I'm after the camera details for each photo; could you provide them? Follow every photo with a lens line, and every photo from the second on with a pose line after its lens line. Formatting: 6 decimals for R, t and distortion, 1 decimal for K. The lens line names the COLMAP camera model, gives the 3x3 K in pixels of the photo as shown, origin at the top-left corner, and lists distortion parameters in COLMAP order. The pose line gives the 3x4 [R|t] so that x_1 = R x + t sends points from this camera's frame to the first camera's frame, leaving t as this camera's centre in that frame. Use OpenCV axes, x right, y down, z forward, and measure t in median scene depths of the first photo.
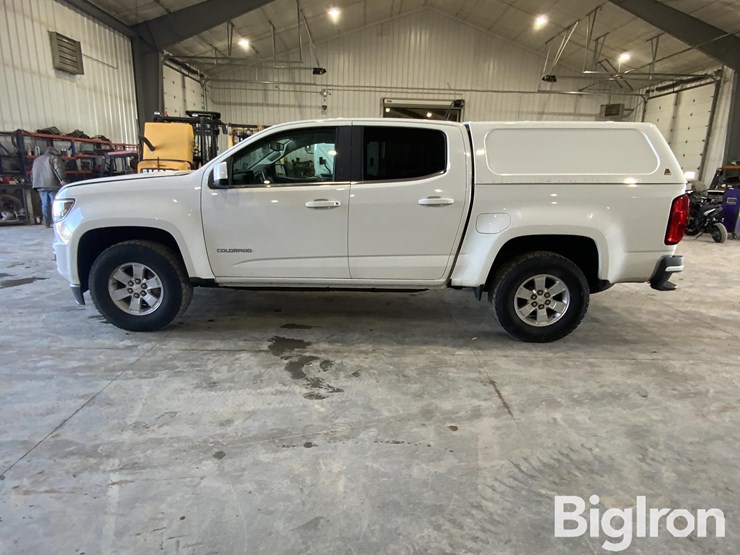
lens RADIAL K [[433.5, 0, 372.2], [0, 433.5, 260.5], [0, 0, 1]] dist [0.012746, -0.007044]
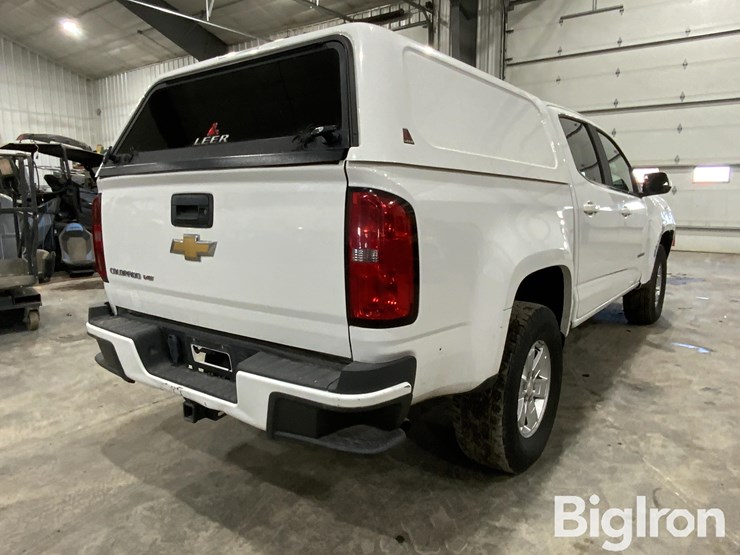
lens RADIAL K [[534.3, 0, 378.2], [0, 534.3, 270.8], [0, 0, 1]] dist [0.001295, -0.007685]
pose [[-0.580938, 0.098600, -0.807954, 1.062964], [-0.181737, 0.951863, 0.246835, -0.295886], [0.793400, 0.290231, -0.535054, 1.675207]]
